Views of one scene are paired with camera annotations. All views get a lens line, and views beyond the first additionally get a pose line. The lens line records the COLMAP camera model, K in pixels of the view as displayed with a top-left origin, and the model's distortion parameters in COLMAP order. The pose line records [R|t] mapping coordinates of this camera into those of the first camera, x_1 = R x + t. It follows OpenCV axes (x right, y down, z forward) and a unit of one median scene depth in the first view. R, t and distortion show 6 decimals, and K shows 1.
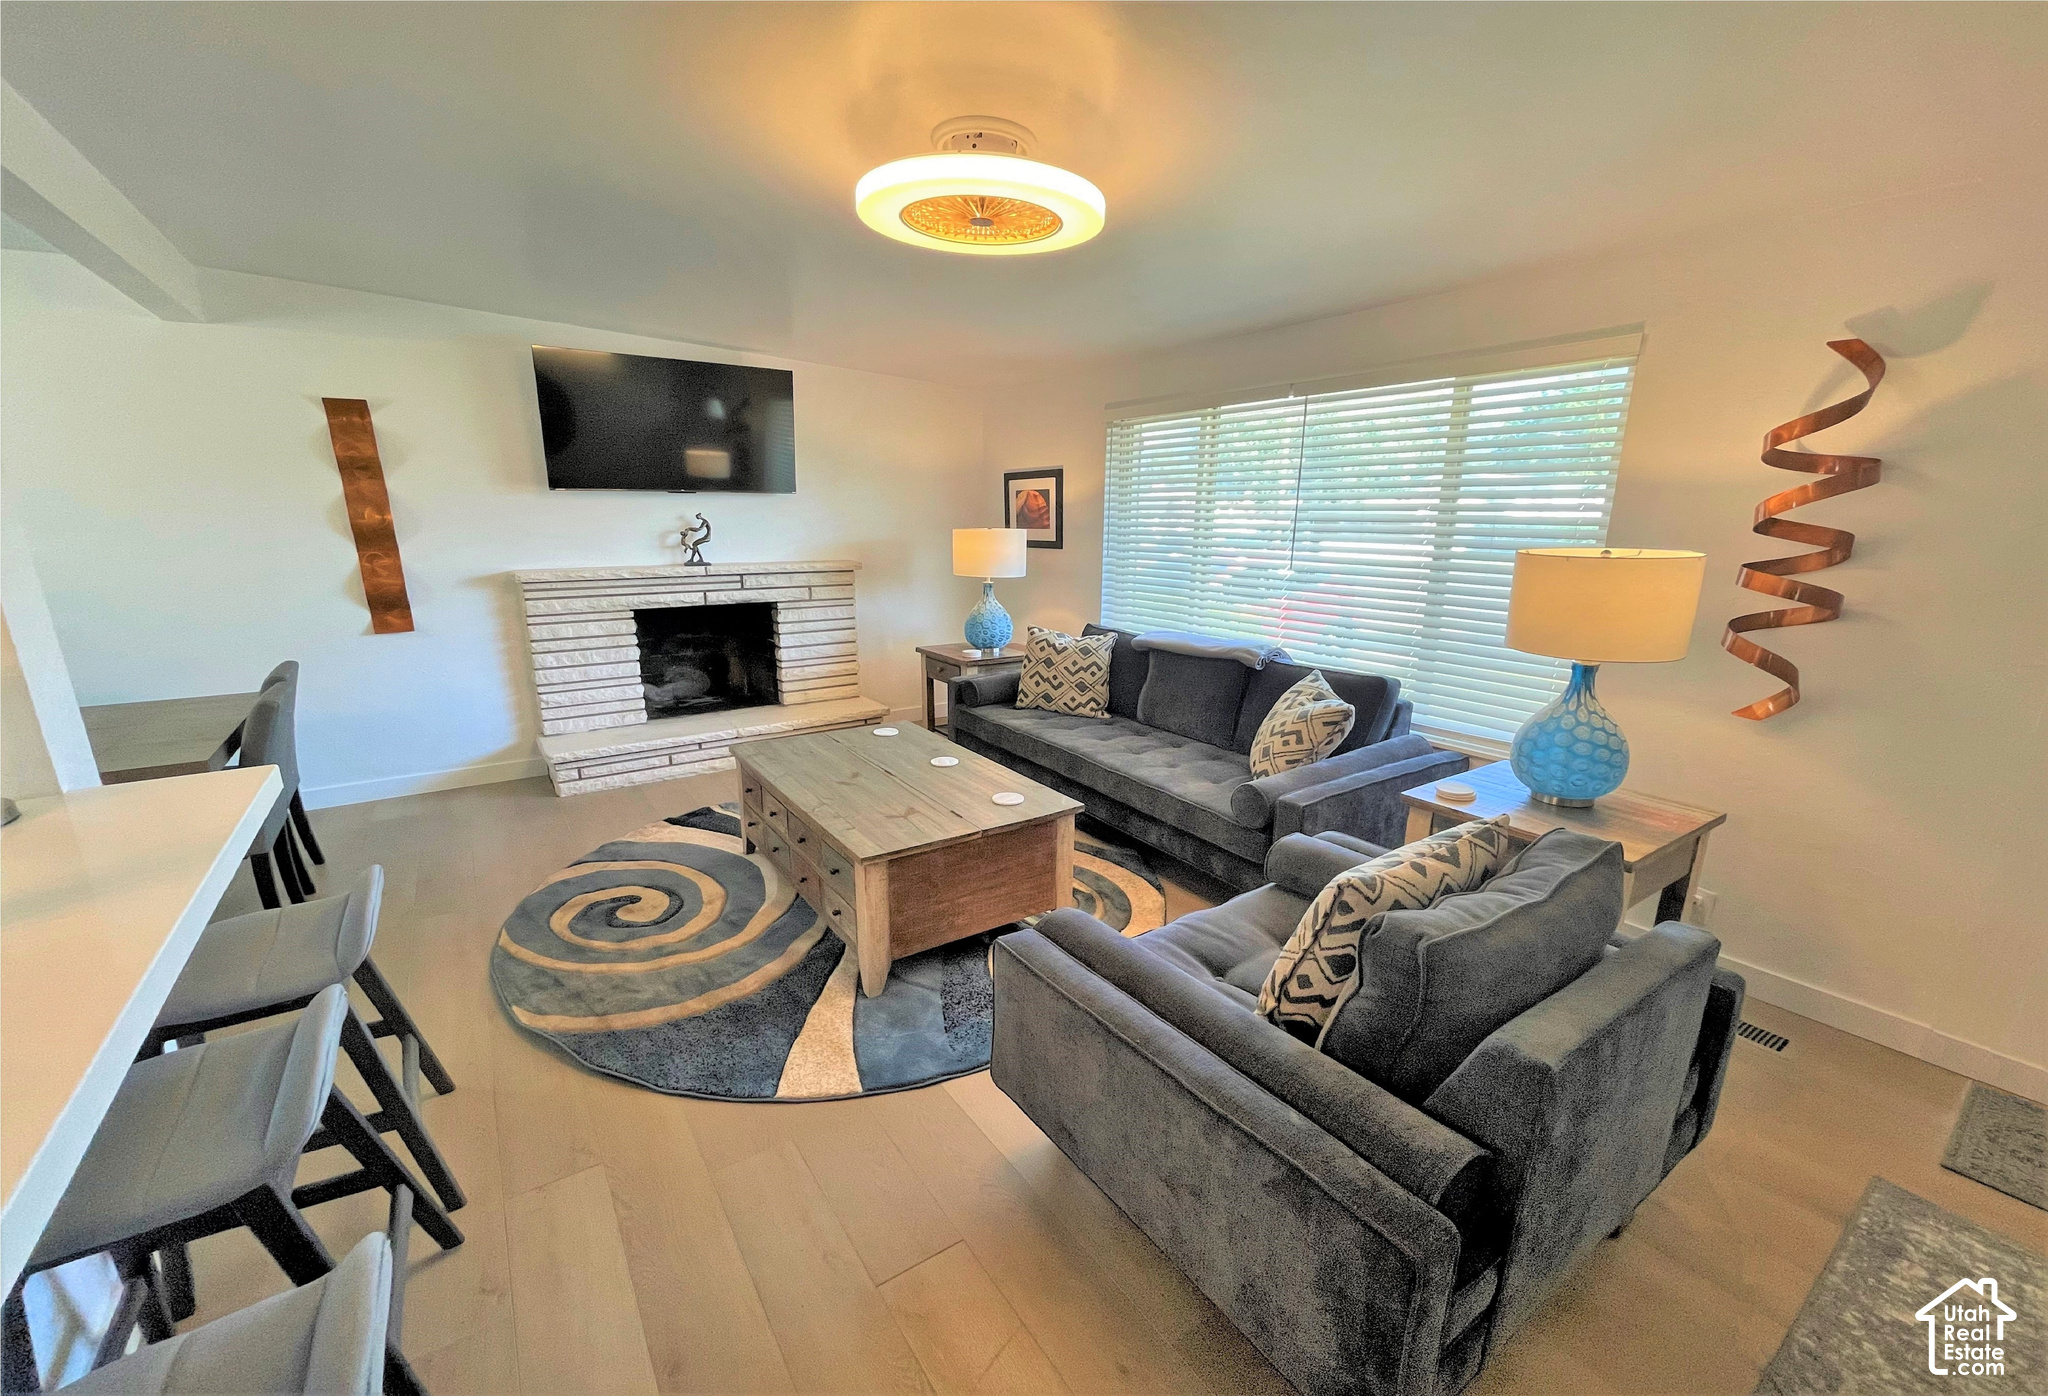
lens RADIAL K [[815.2, 0, 1004.4], [0, 815.2, 733.0], [0, 0, 1]] dist [0.002328, 0.000505]
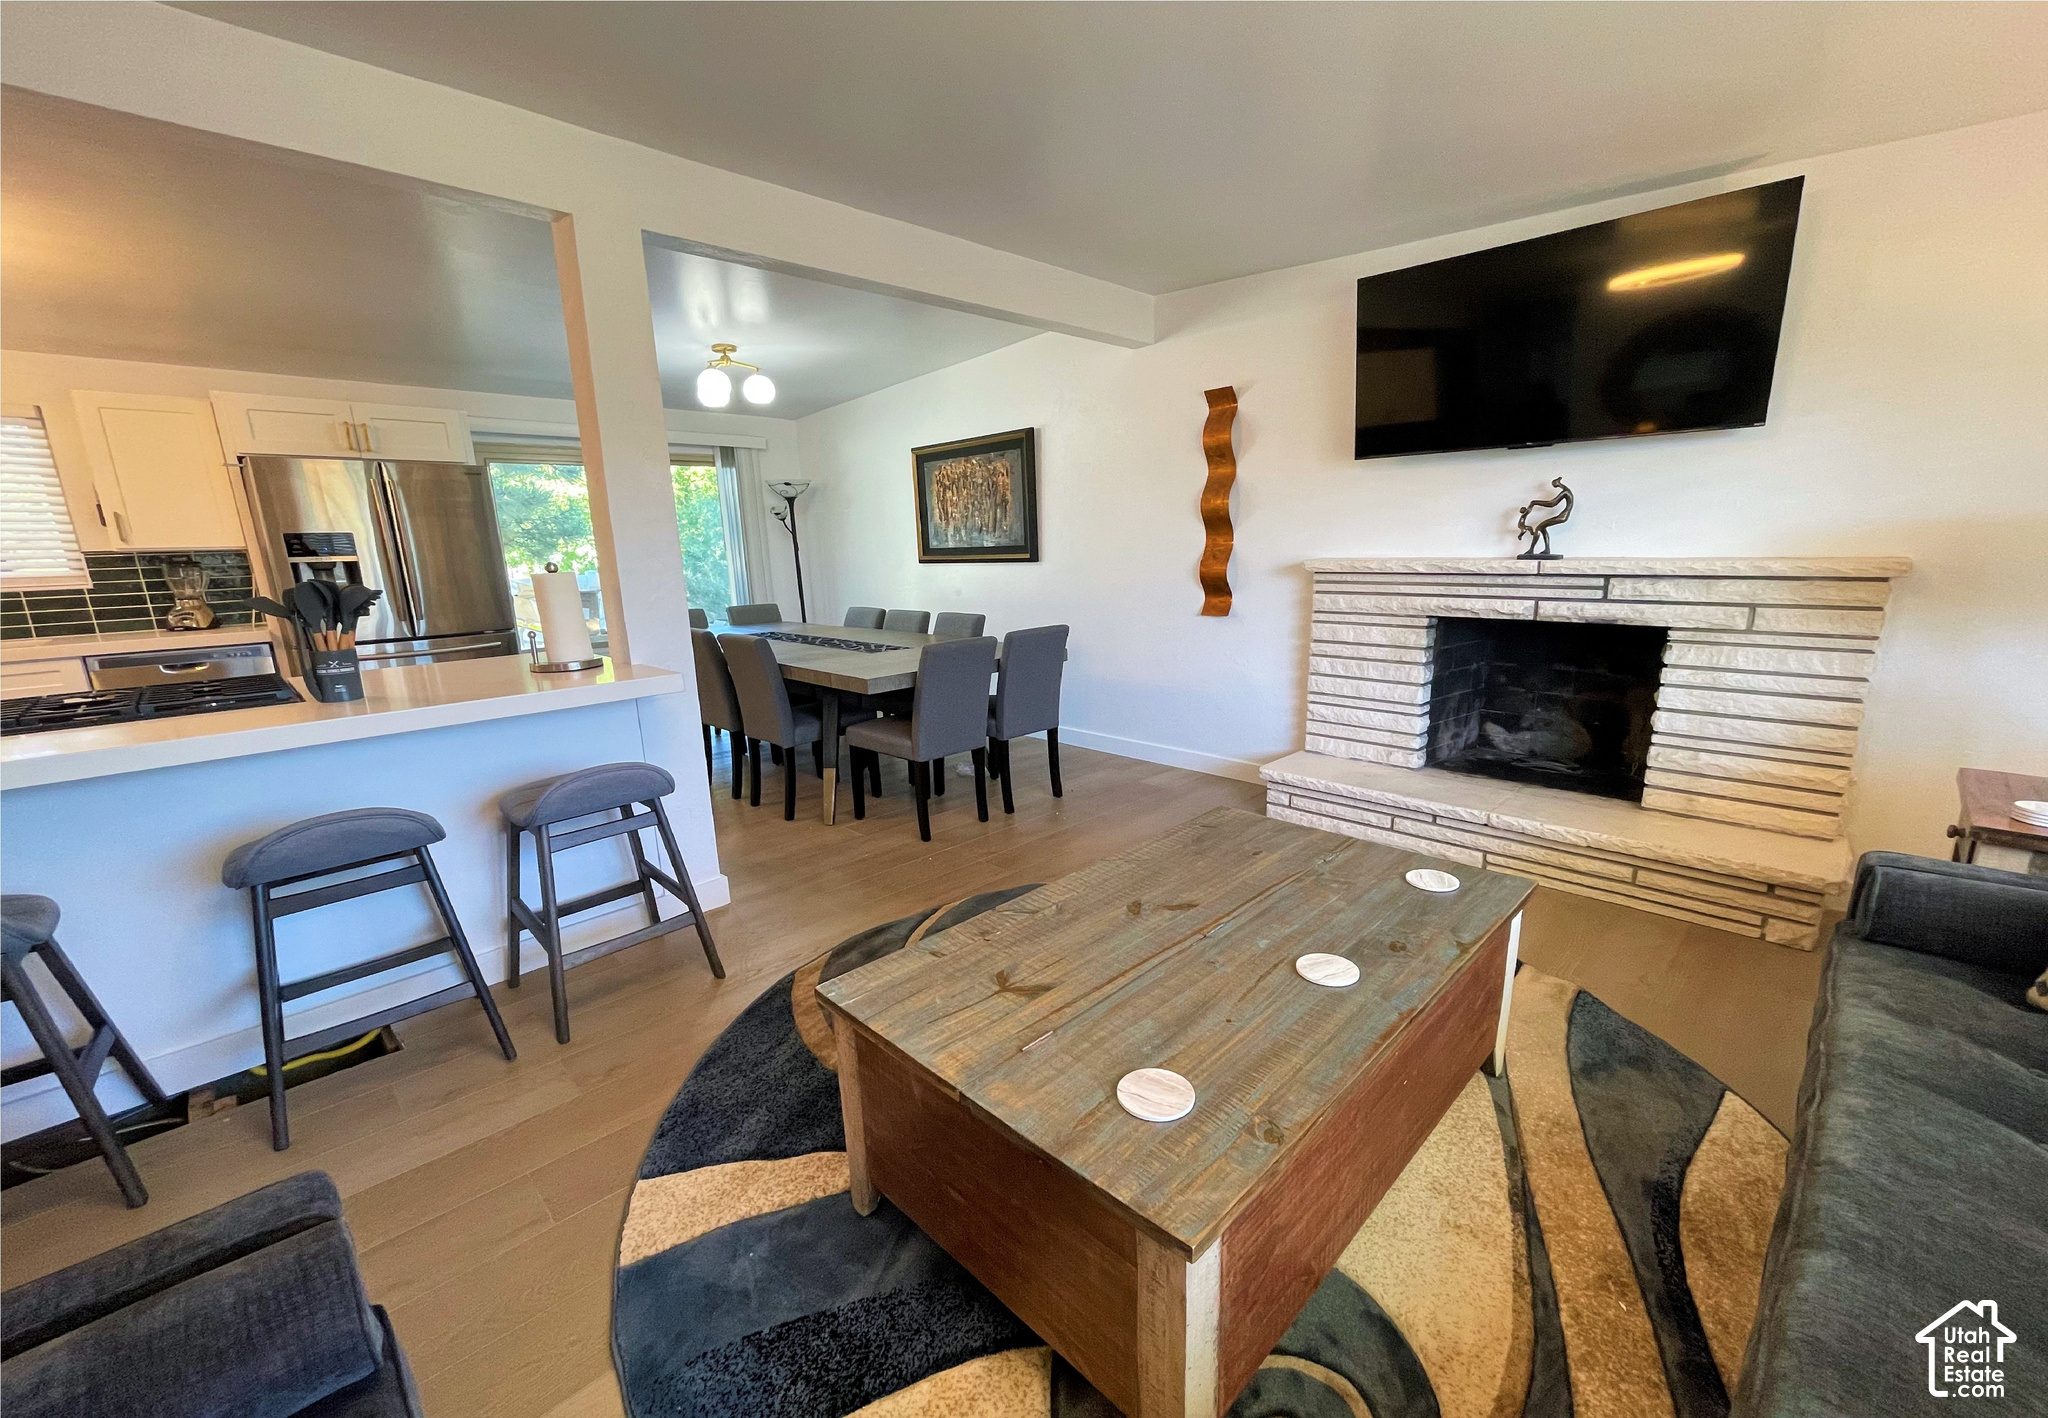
lens RADIAL K [[839.5, 0, 1049.0], [0, 839.5, 744.2], [0, 0, 1]] dist [0.004235, -0.000981]
pose [[0.209973, 0.225696, -0.951301, 0.236625], [-0.234594, 0.956197, 0.175078, -0.099203], [0.949145, 0.186408, 0.253722, 0.536468]]
